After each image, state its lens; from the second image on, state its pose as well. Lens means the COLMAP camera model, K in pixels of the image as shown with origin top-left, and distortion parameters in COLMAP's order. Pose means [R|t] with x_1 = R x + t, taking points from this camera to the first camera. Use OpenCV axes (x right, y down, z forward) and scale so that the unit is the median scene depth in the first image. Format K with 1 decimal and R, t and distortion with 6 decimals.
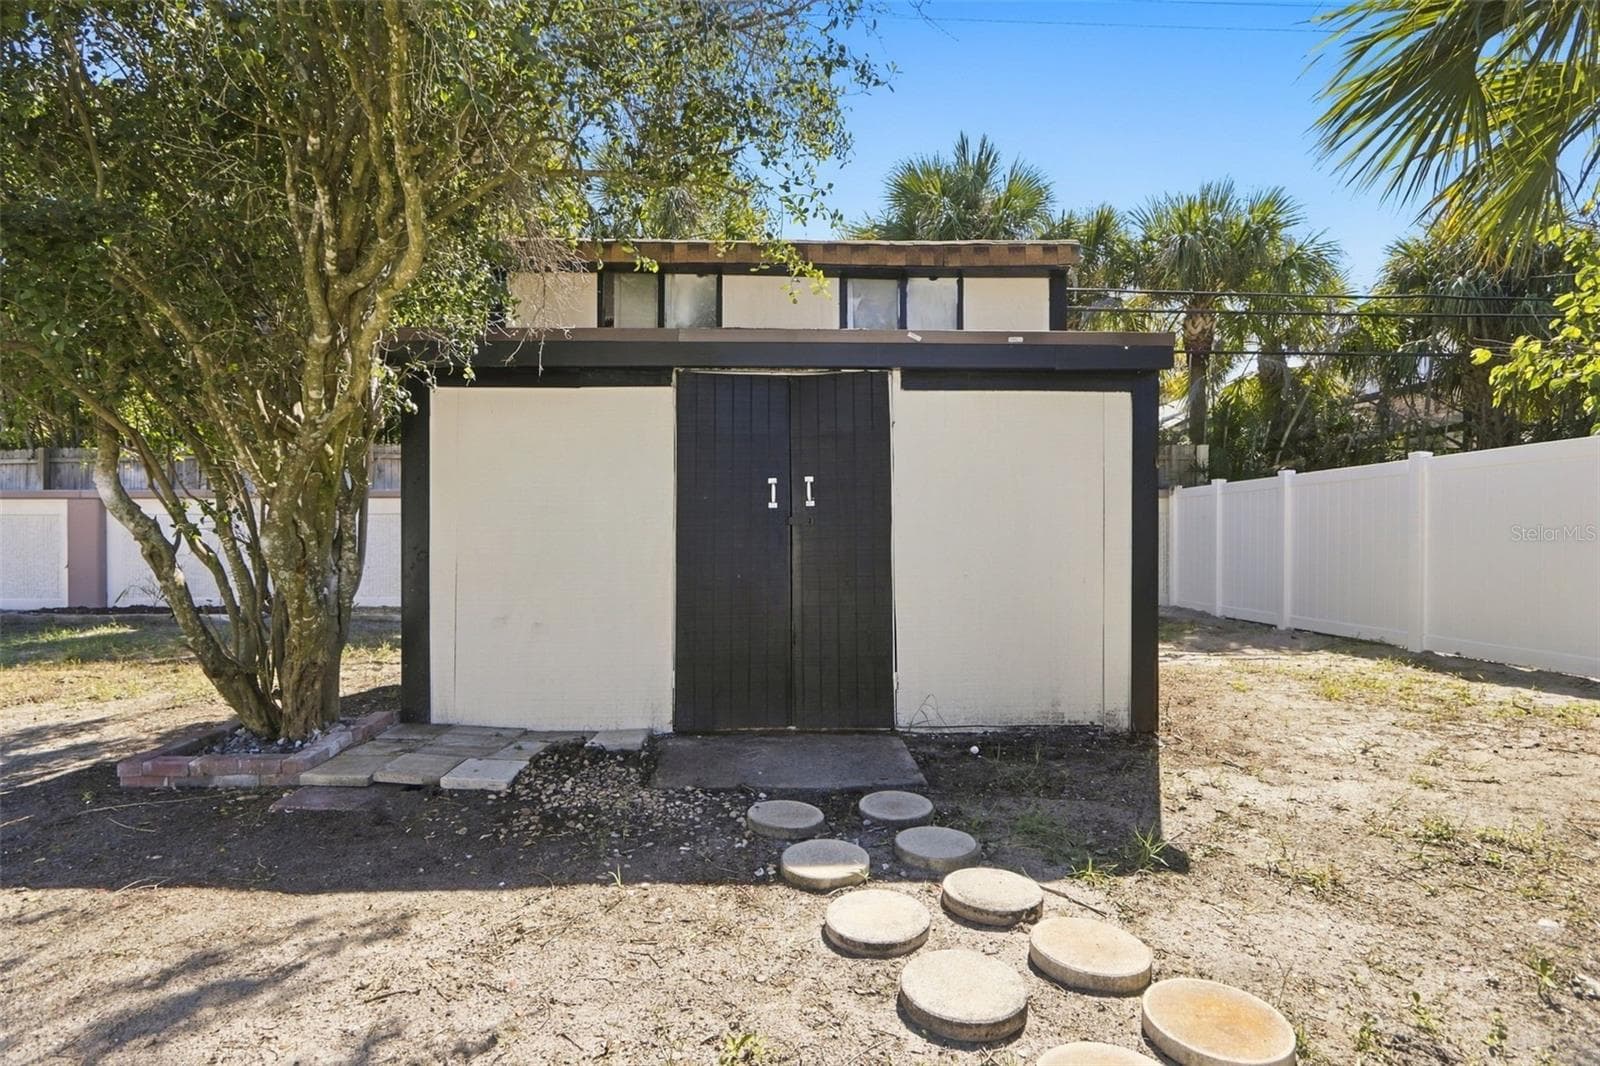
lens RADIAL K [[739.6, 0, 800.0], [0, 739.6, 533.0], [0, 0, 1]] dist [0.015781, -0.000277]
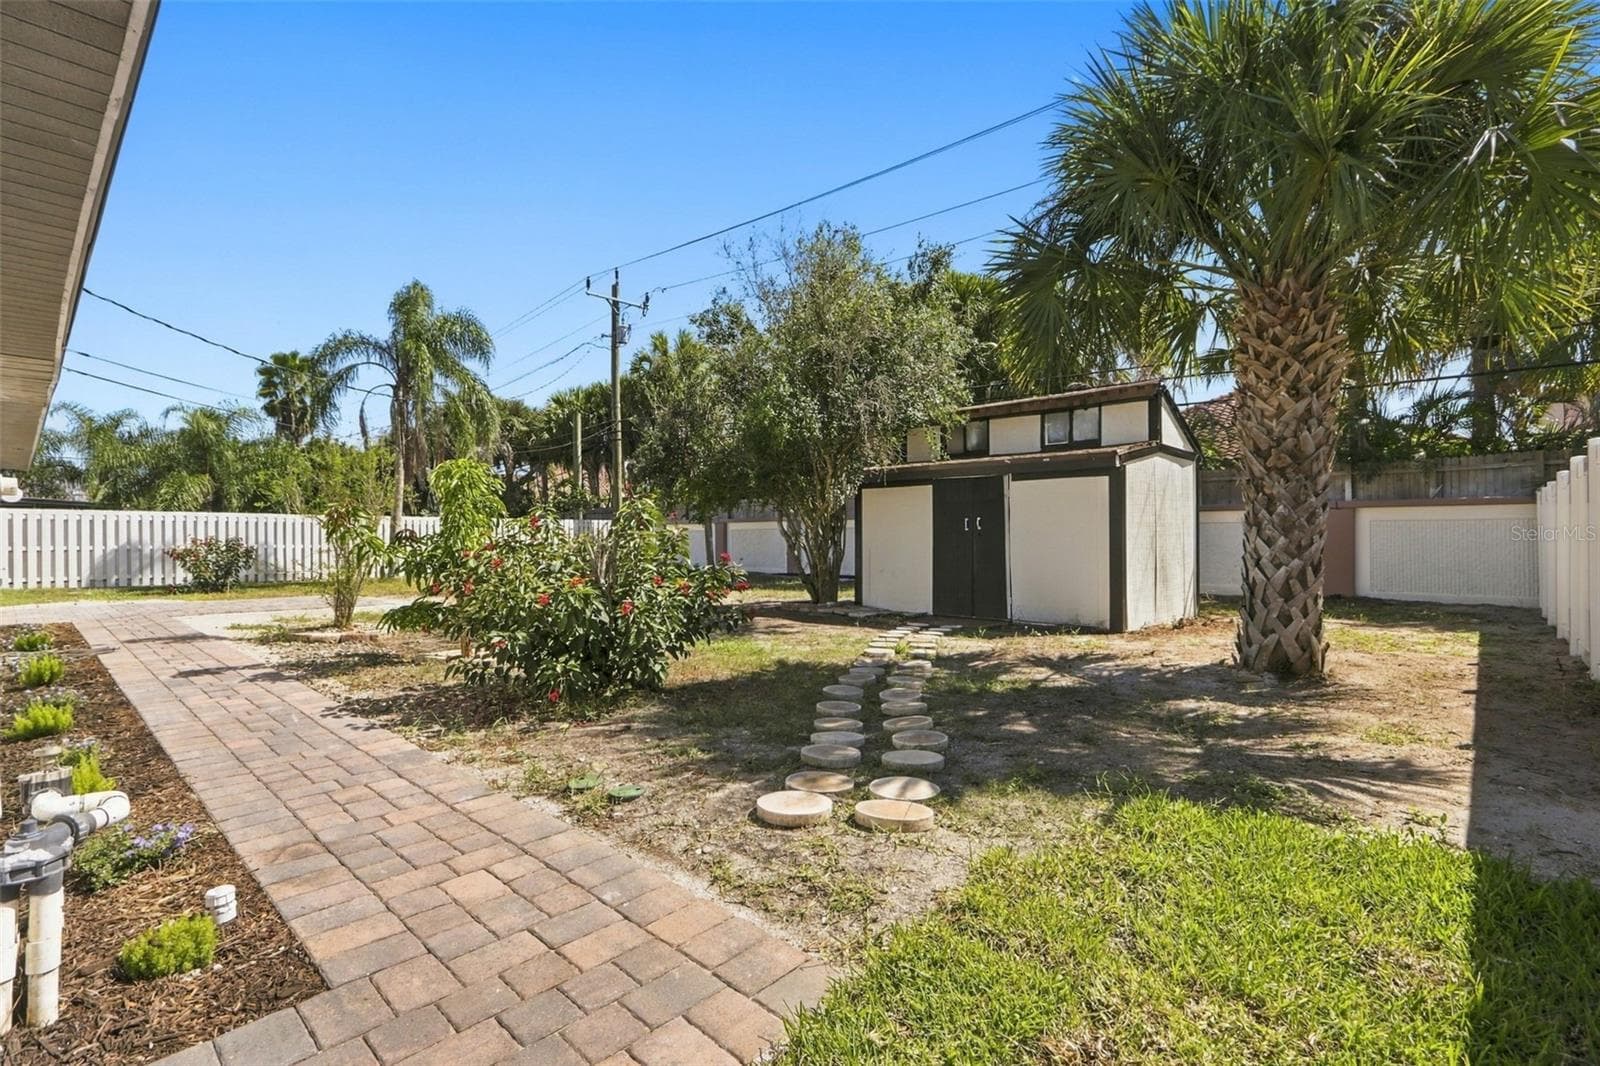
lens RADIAL K [[739.6, 0, 800.0], [0, 739.6, 533.0], [0, 0, 1]] dist [0.015781, -0.000277]
pose [[0.706172, -0.008027, -0.707994, 1.343739], [-0.000201, 0.999933, -0.011536, 0.004182], [0.708040, 0.008289, 0.706124, -1.174060]]
